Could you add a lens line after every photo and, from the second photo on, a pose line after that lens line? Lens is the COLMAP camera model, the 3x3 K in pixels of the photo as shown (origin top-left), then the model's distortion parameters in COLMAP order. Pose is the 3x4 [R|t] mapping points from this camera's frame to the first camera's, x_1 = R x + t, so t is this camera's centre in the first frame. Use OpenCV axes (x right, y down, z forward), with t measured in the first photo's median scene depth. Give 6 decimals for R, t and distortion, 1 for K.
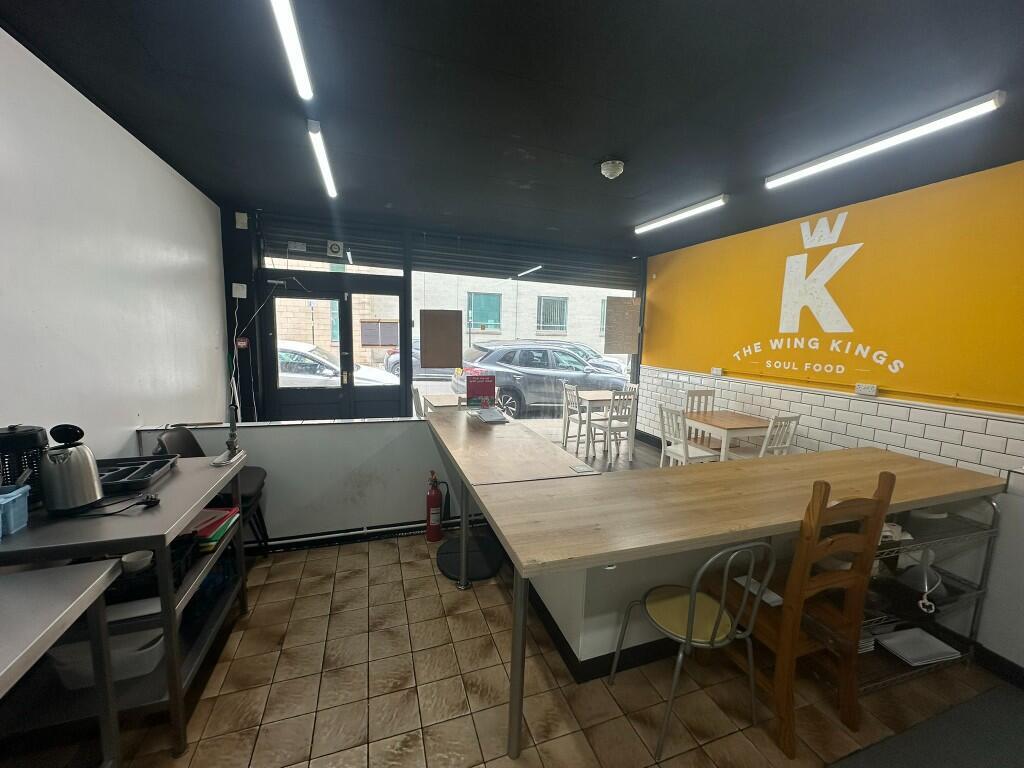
lens RADIAL K [[405.8, 0, 510.1], [0, 405.8, 382.5], [0, 0, 1]] dist [-0.002166, -0.000285]
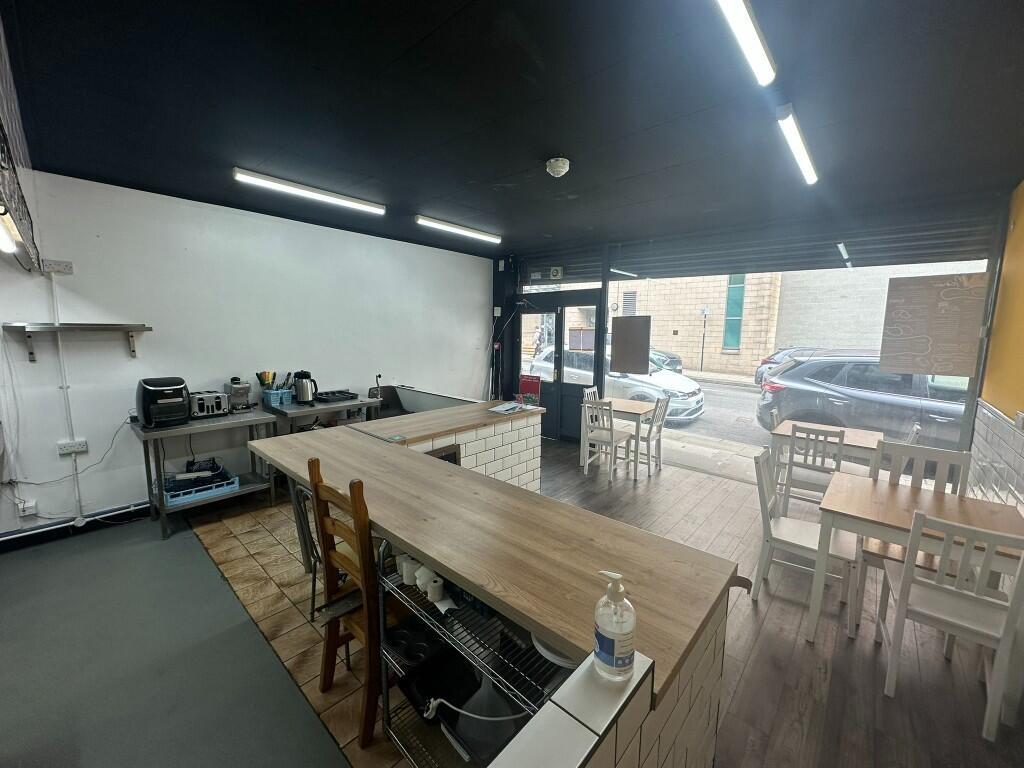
lens RADIAL K [[405.8, 0, 513.3], [0, 405.8, 386.0], [0, 0, 1]] dist [-0.002166, -0.000285]
pose [[0.487091, 0.098154, -0.867818, 0.620030], [-0.106688, 0.992910, 0.052420, -0.028796], [0.866810, 0.067052, 0.494109, 0.268824]]
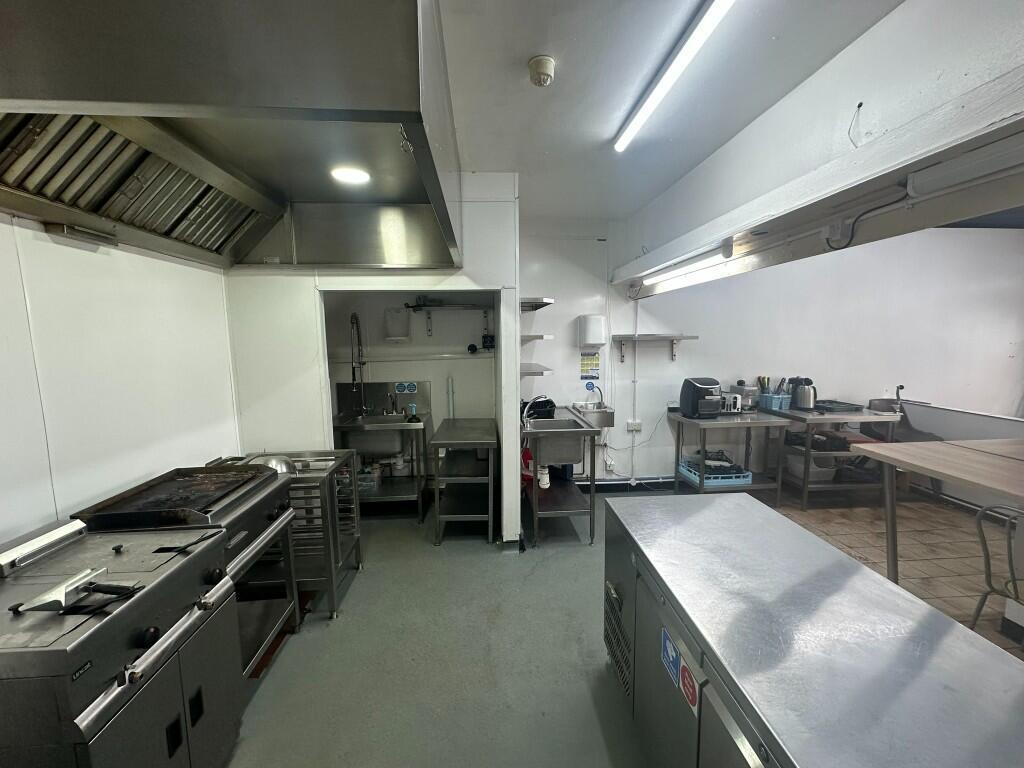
lens RADIAL K [[405.8, 0, 513.7], [0, 405.8, 381.9], [0, 0, 1]] dist [-0.002166, -0.000285]
pose [[-0.250417, 0.085682, -0.964339, 0.627569], [-0.113118, 0.986664, 0.117040, 0.010813], [0.961507, 0.138393, -0.237386, -0.076981]]
